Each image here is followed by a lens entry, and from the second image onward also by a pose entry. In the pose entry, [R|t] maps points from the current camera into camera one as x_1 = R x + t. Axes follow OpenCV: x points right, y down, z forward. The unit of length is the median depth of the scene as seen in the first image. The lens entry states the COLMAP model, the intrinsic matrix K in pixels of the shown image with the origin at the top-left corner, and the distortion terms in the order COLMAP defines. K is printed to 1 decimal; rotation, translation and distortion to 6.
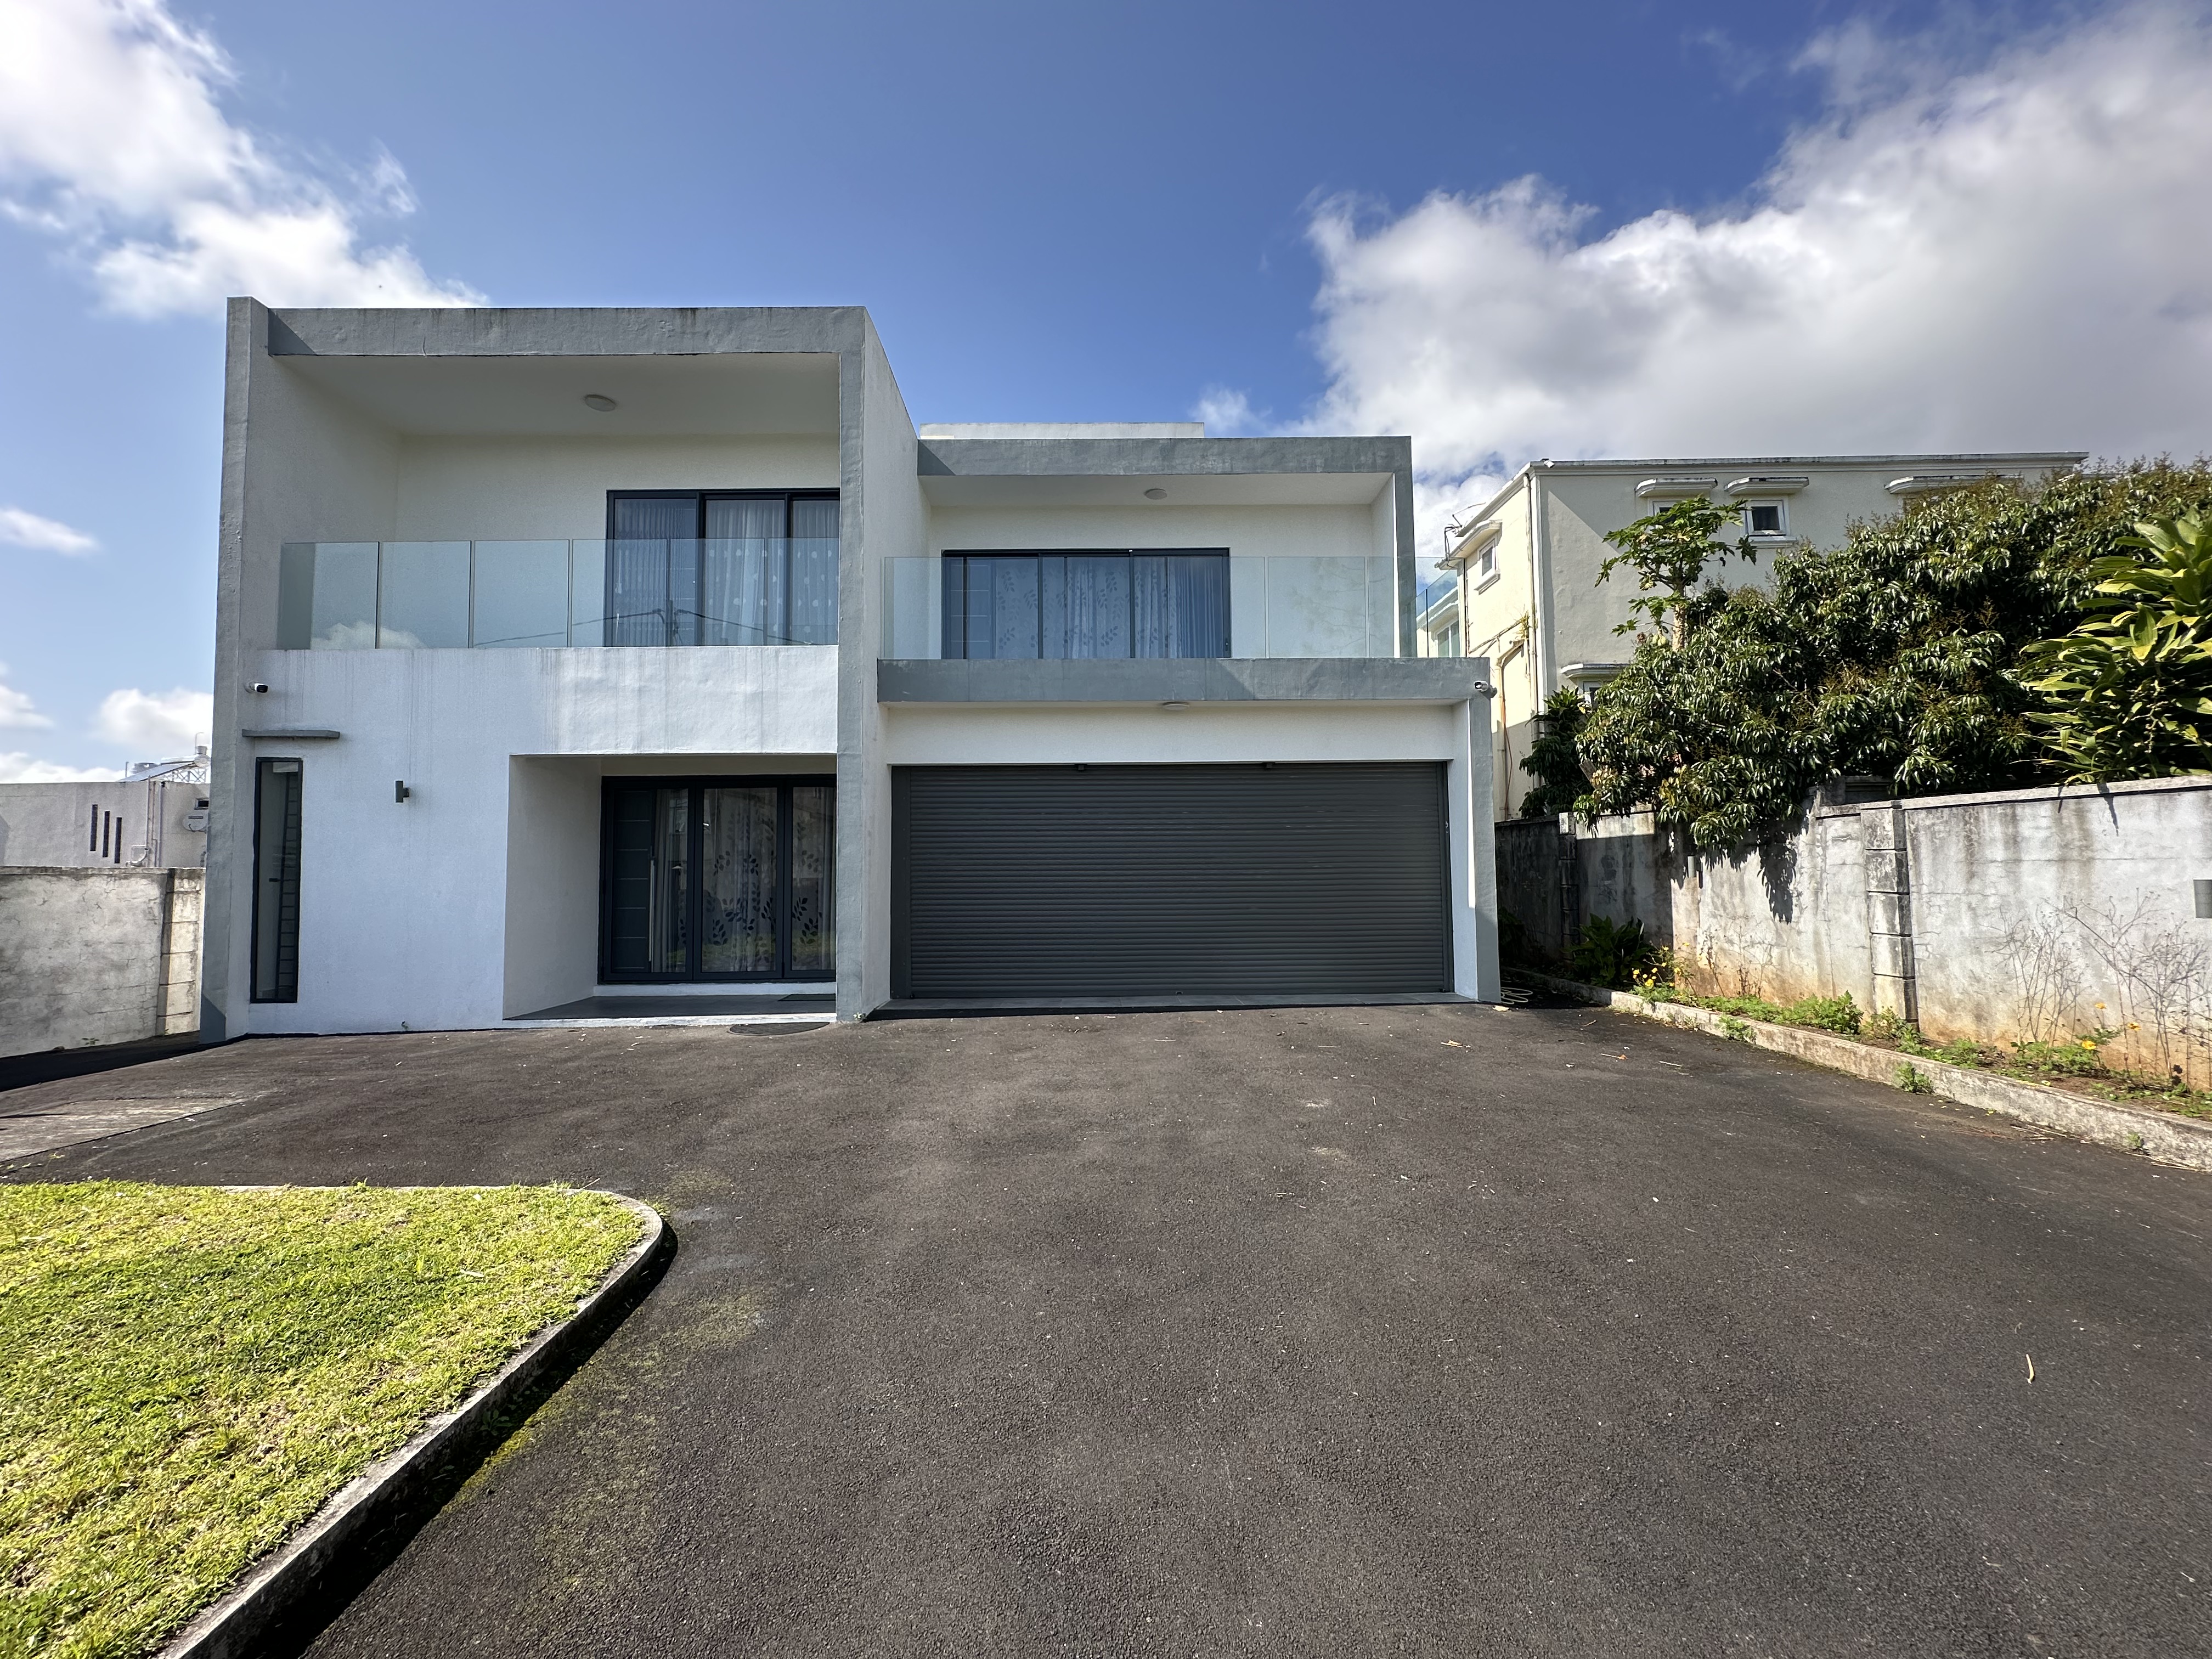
lens RADIAL K [[861.8, 0, 1100.7], [0, 861.8, 833.0], [0, 0, 1]] dist [-0.001907, 0.000948]
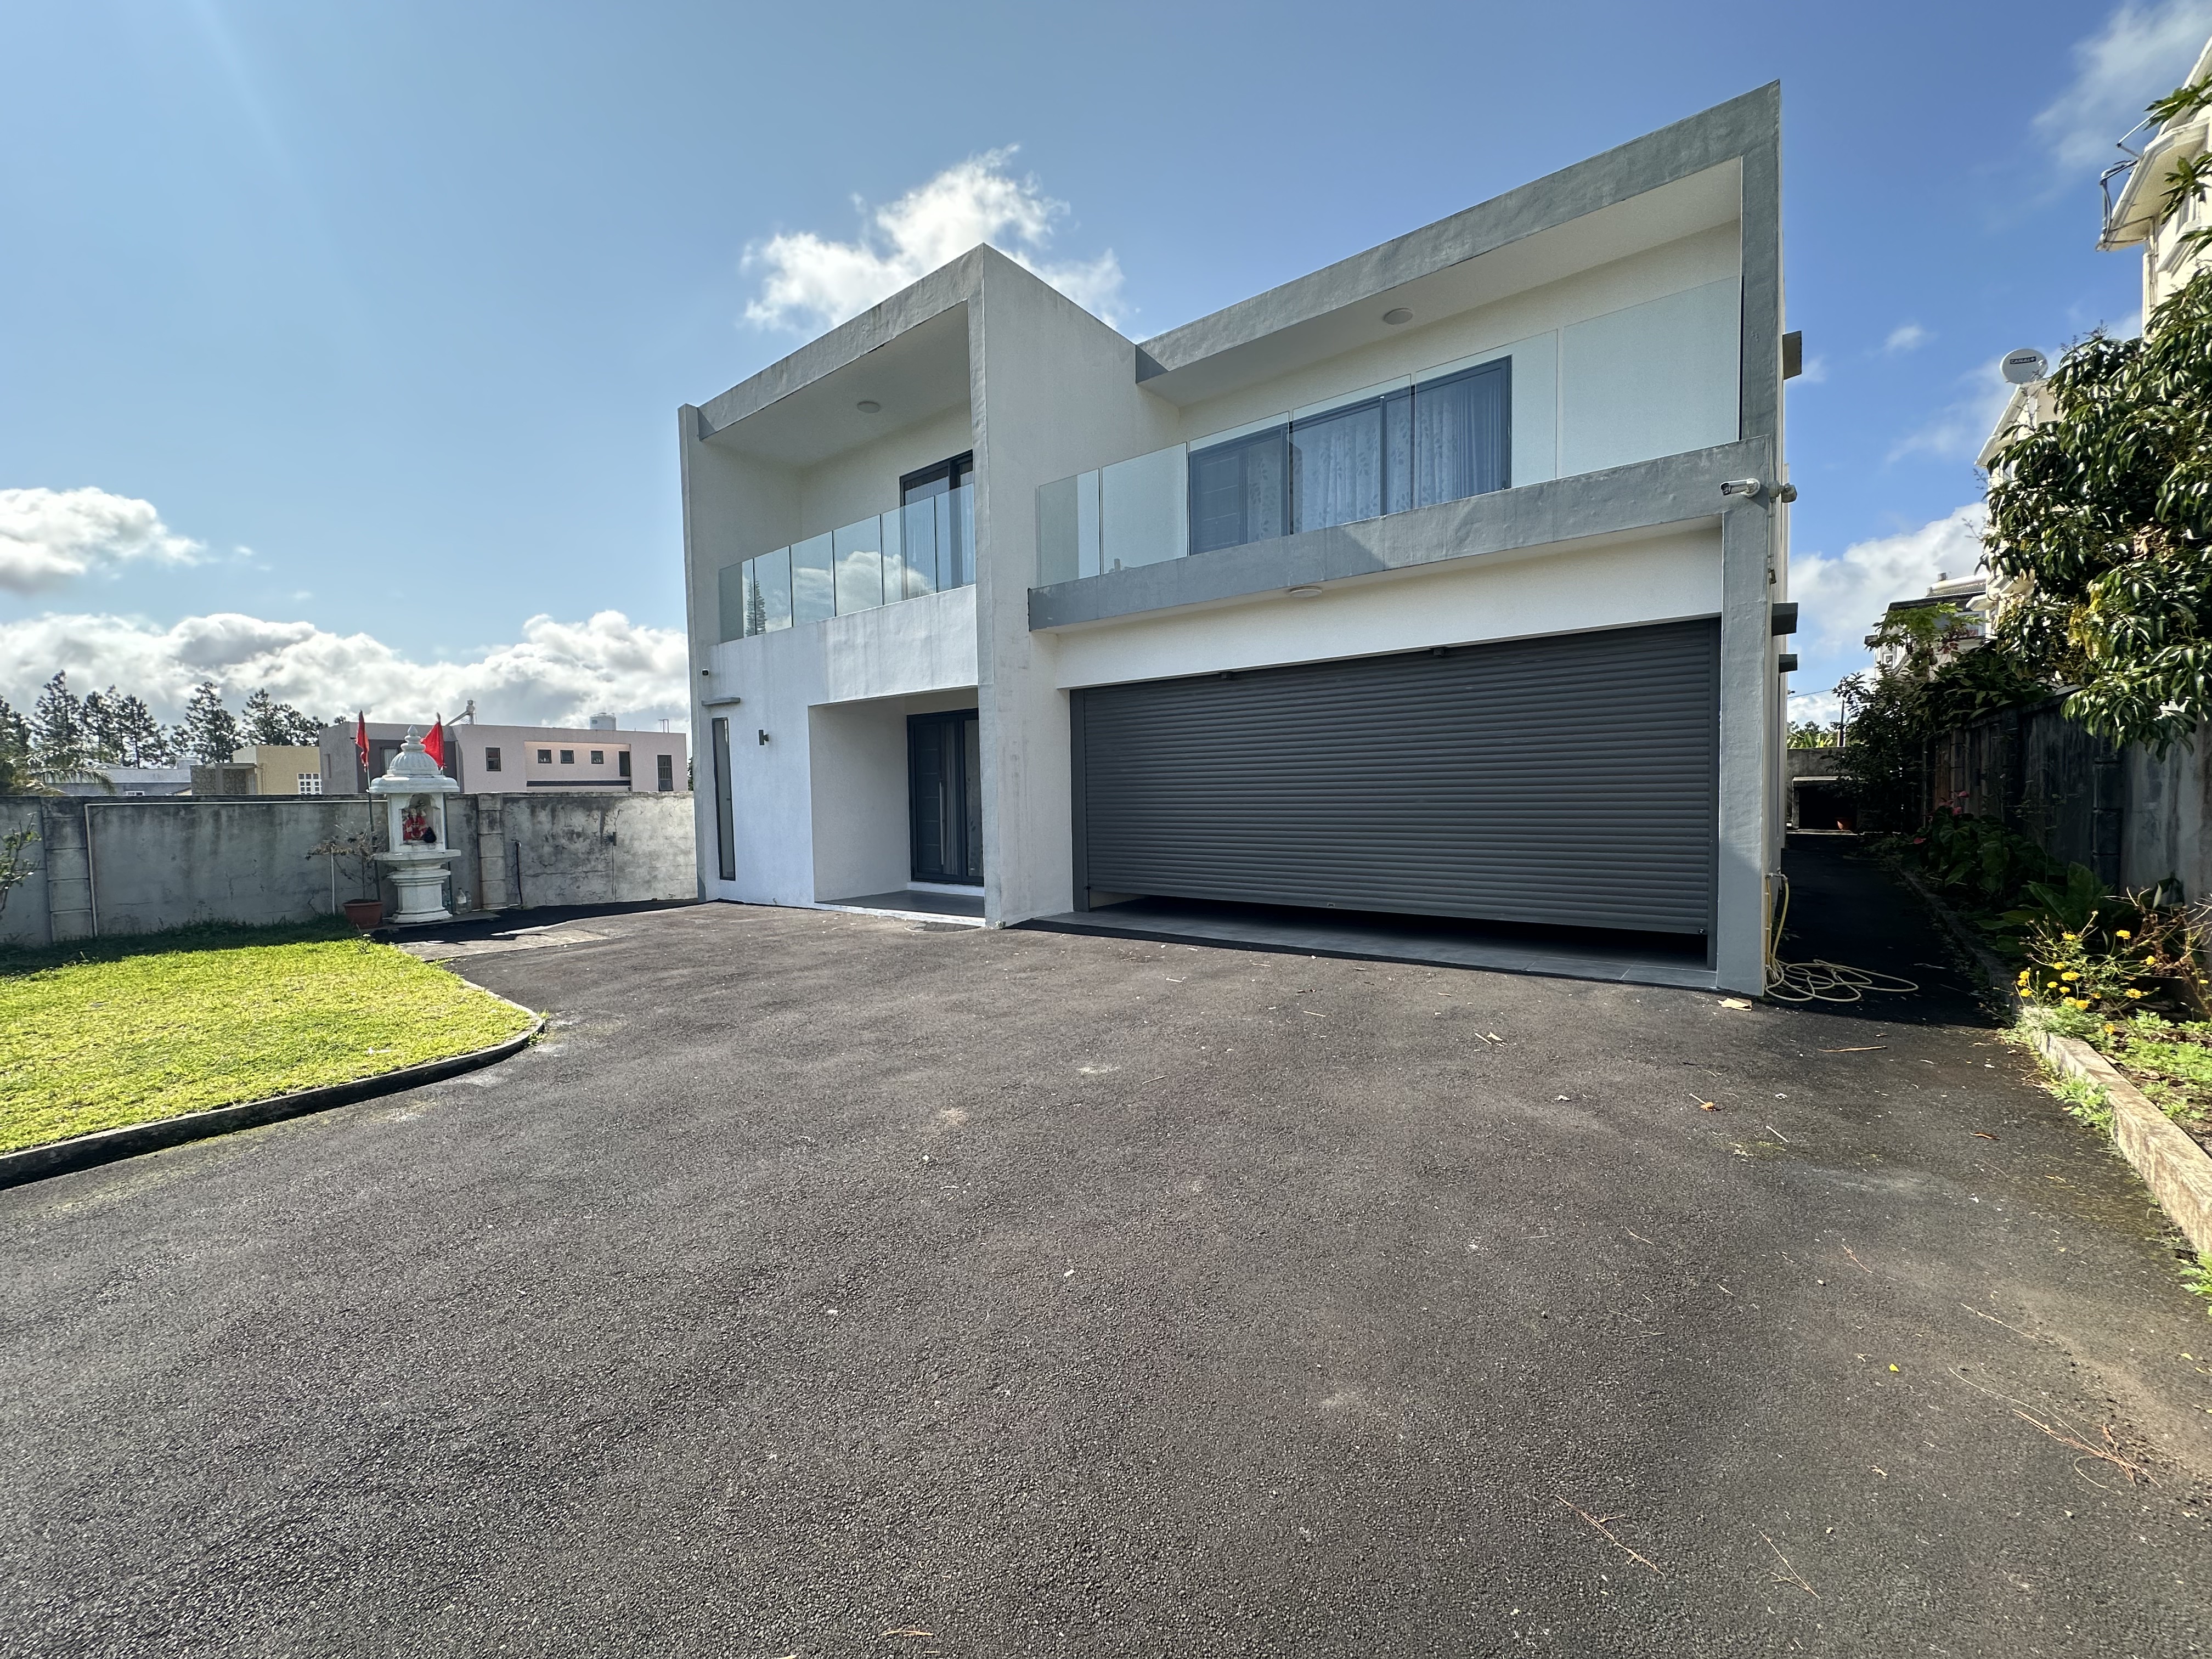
lens RADIAL K [[861.8, 0, 1108.6], [0, 861.8, 827.5], [0, 0, 1]] dist [-0.001907, 0.000948]
pose [[0.783455, 0.022078, -0.621057, 0.511879], [0.039114, 0.995636, 0.084735, 0.001766], [0.620217, -0.090678, 0.779172, 0.234889]]
